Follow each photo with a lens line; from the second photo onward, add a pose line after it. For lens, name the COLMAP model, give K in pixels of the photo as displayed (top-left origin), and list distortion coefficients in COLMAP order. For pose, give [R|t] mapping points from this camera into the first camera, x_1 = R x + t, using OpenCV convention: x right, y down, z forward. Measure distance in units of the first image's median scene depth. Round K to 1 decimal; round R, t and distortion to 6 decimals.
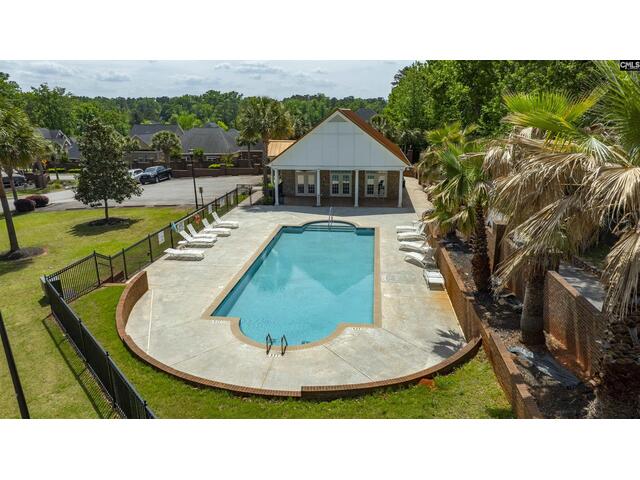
lens RADIAL K [[448.3, 0, 320.0], [0, 448.3, 240.0], [0, 0, 1]] dist [-0.032448, 0.037149]
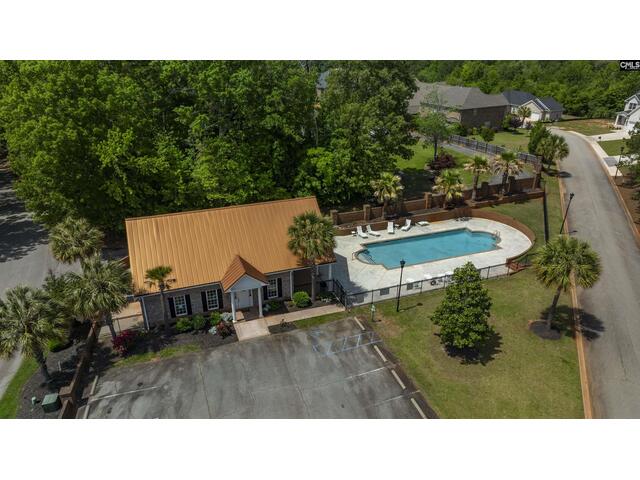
lens RADIAL K [[448.3, 0, 320.0], [0, 448.3, 240.0], [0, 0, 1]] dist [-0.032448, 0.037149]
pose [[-0.446557, -0.353380, 0.822015, -1.245130], [0.261642, 0.826976, 0.497649, -0.972337], [-0.855646, 0.437302, -0.276832, 1.649291]]
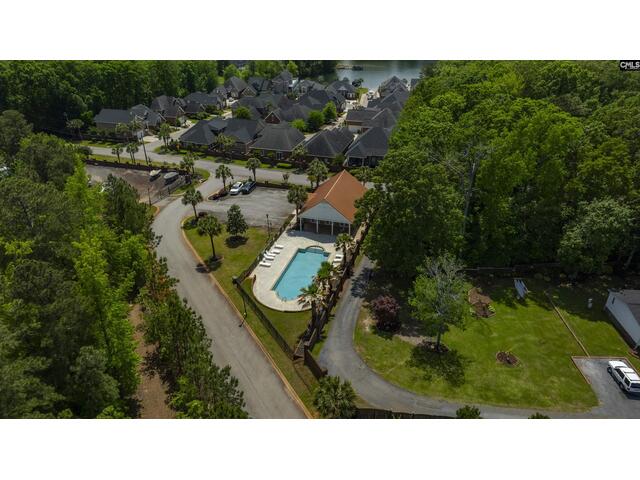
lens RADIAL K [[448.3, 0, 320.0], [0, 448.3, 240.0], [0, 0, 1]] dist [-0.032448, 0.037149]
pose [[0.986298, 0.081375, -0.143506, 0.466724], [-0.046675, 0.971983, 0.230371, -0.768189], [0.158232, -0.220517, 0.962463, -1.738990]]
